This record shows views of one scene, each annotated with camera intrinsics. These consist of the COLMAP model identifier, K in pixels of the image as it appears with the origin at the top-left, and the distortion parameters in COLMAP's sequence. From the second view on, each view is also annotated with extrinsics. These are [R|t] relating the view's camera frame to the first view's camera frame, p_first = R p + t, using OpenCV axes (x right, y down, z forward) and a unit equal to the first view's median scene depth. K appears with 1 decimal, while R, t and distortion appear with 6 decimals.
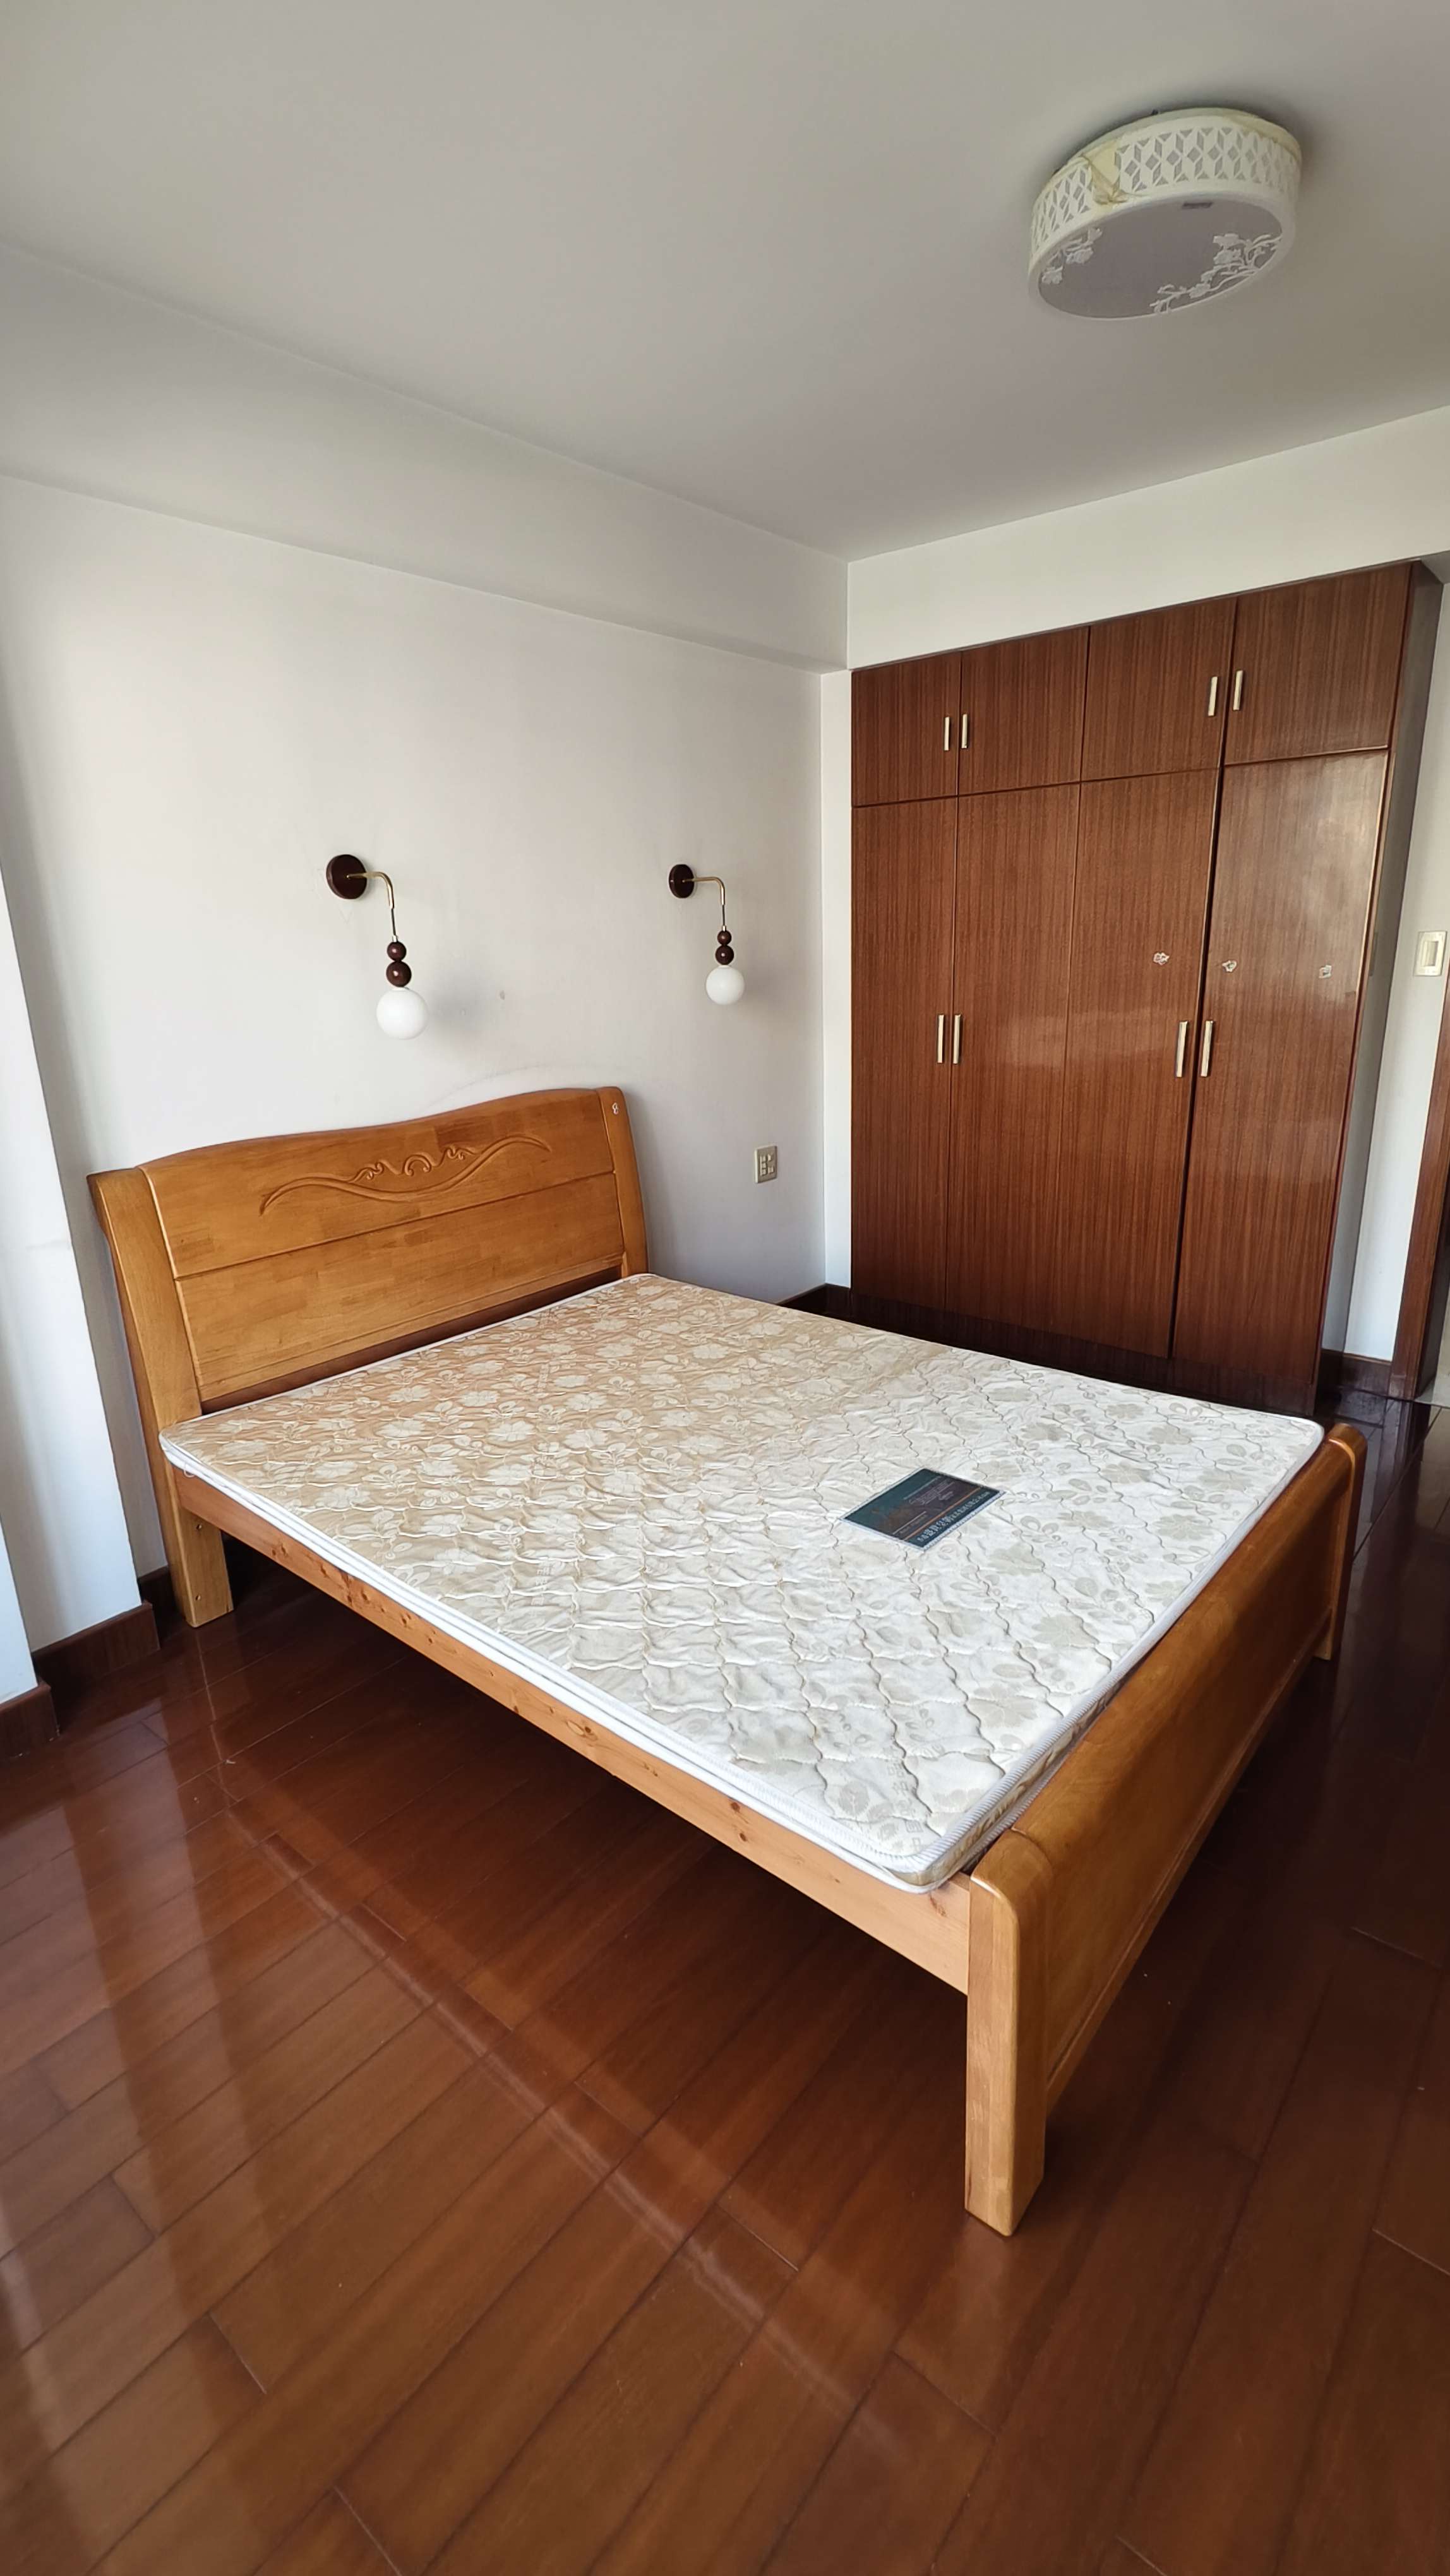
lens RADIAL K [[1187.3, 0, 709.5], [0, 1187.3, 1288.6], [0, 0, 1]] dist [-0.000454, -0.000253]
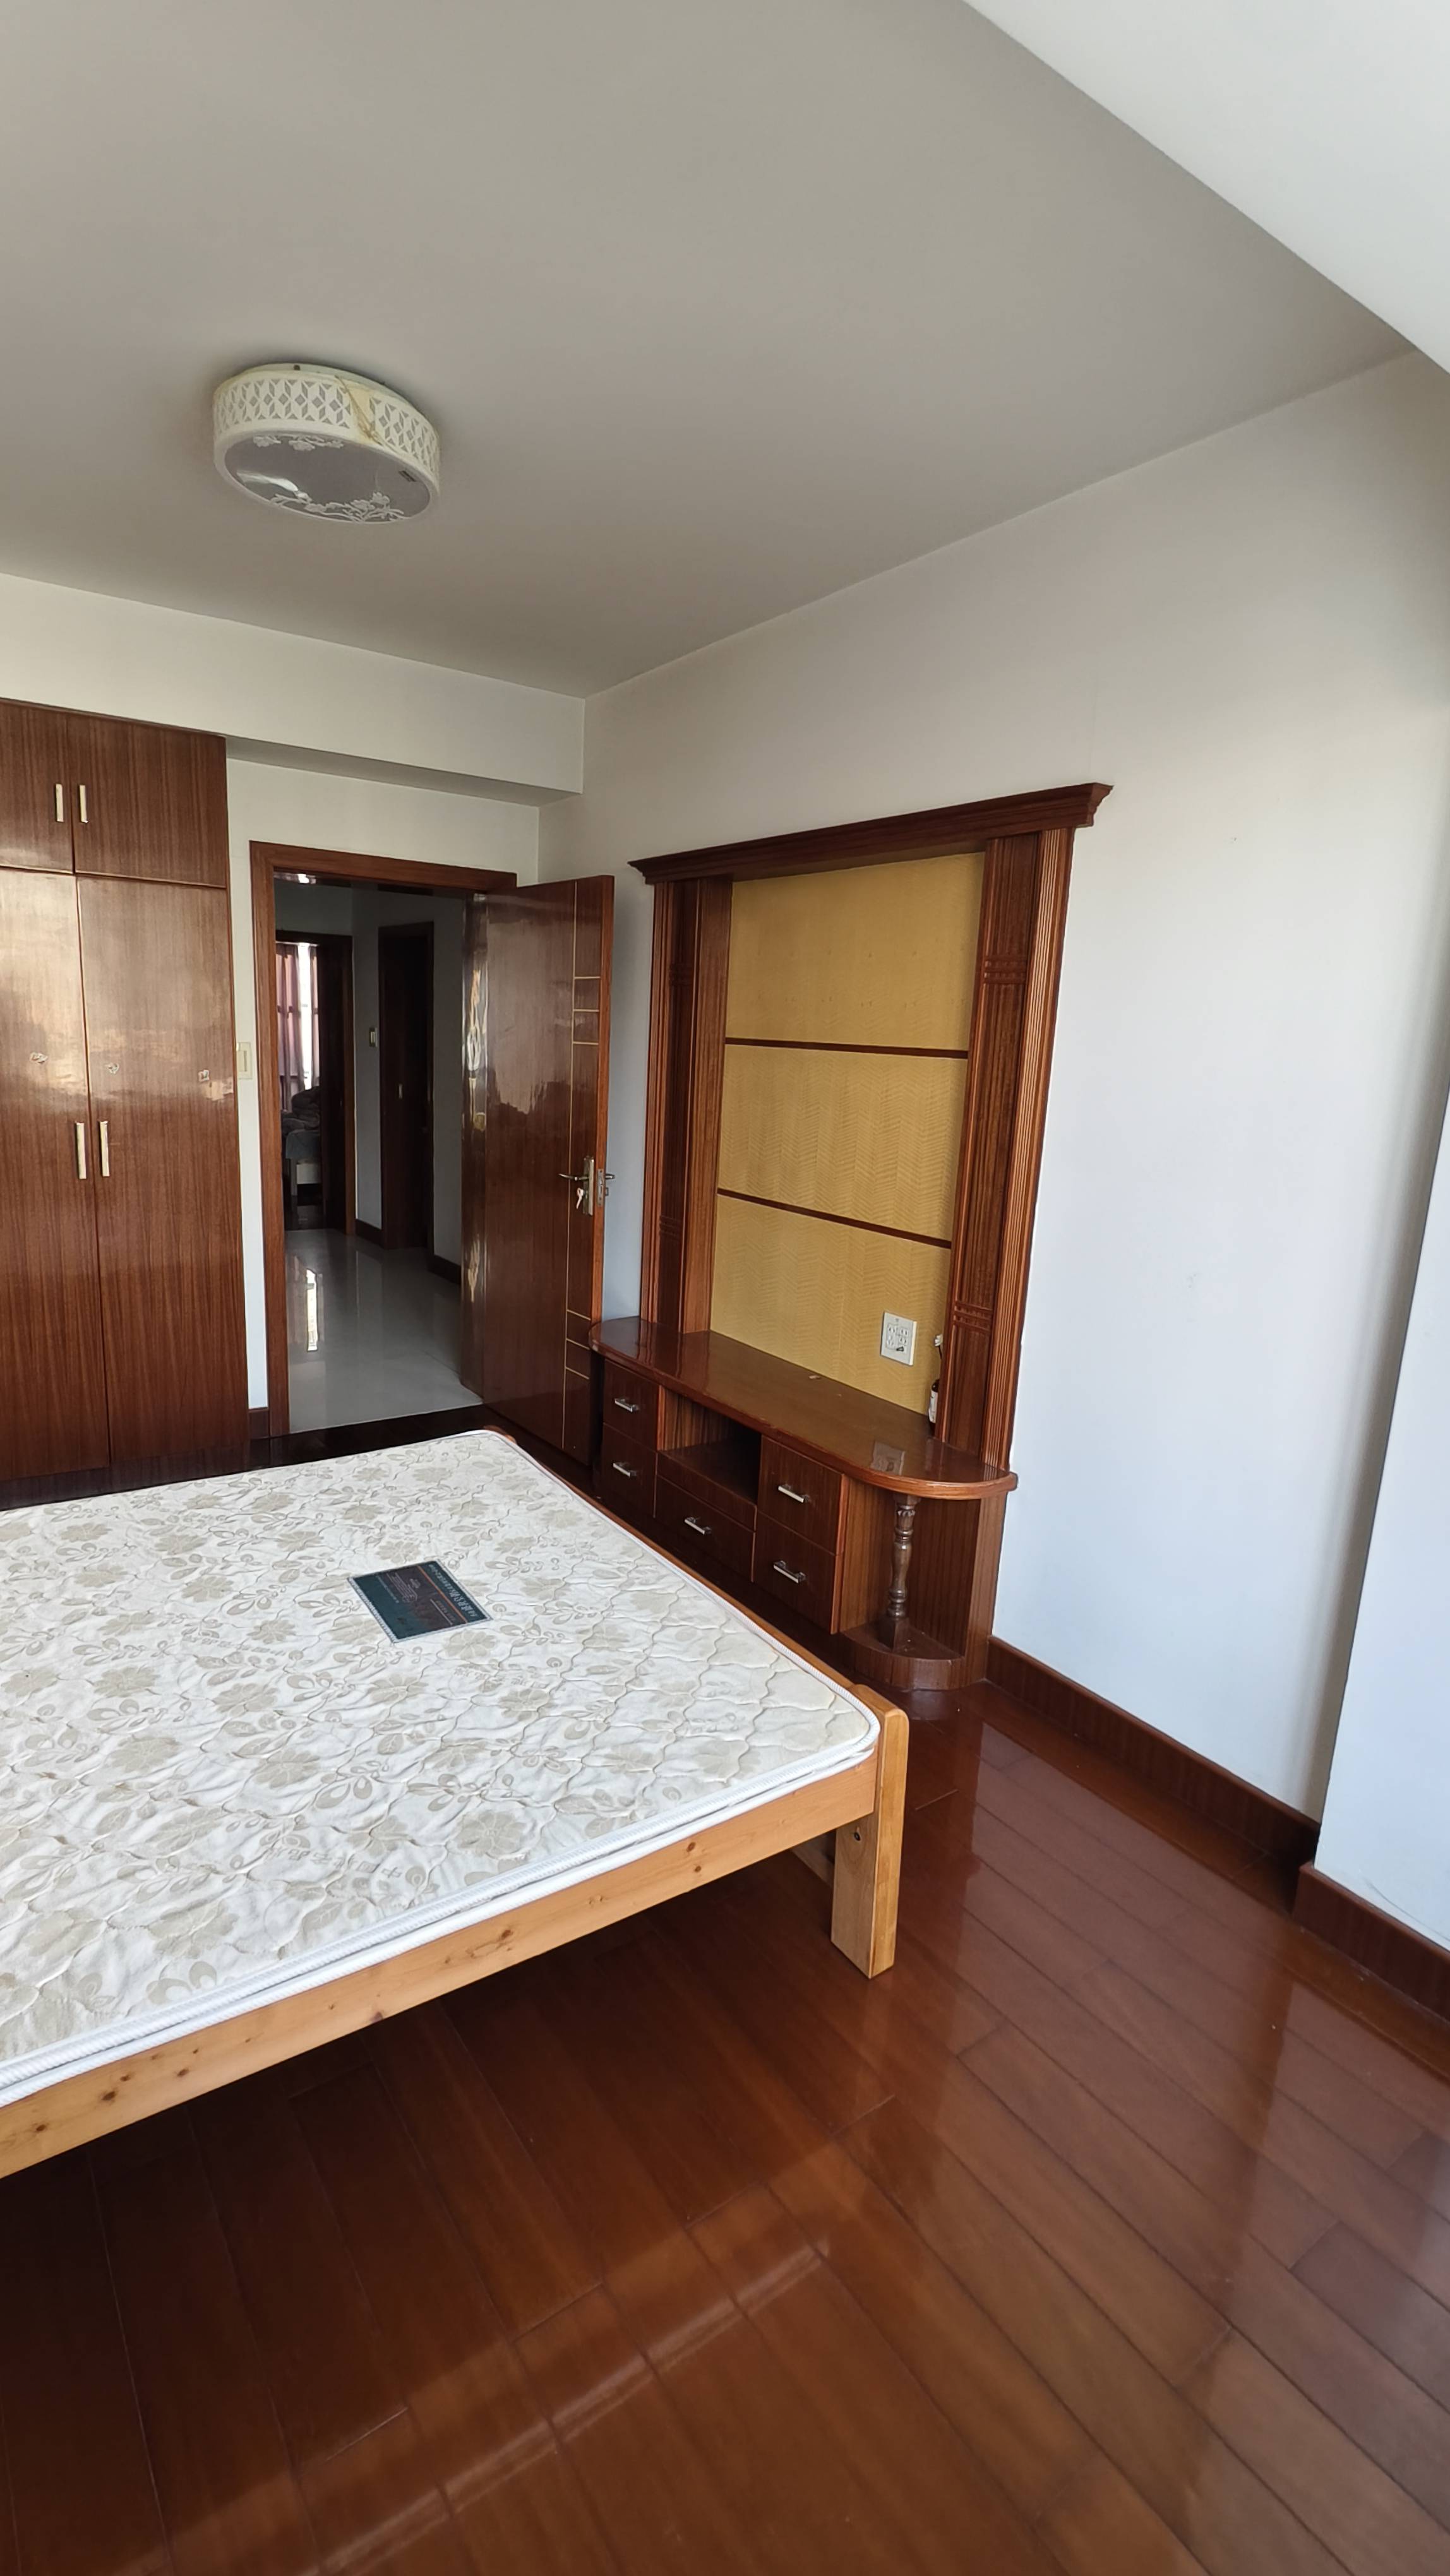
lens RADIAL K [[1187.3, 0, 705.8], [0, 1187.3, 1285.7], [0, 0, 1]] dist [-0.000454, -0.000253]
pose [[0.259822, -0.162064, 0.951960, -0.638345], [0.230965, 0.967633, 0.101695, -0.115157], [-0.937629, 0.193447, 0.288844, 0.397253]]
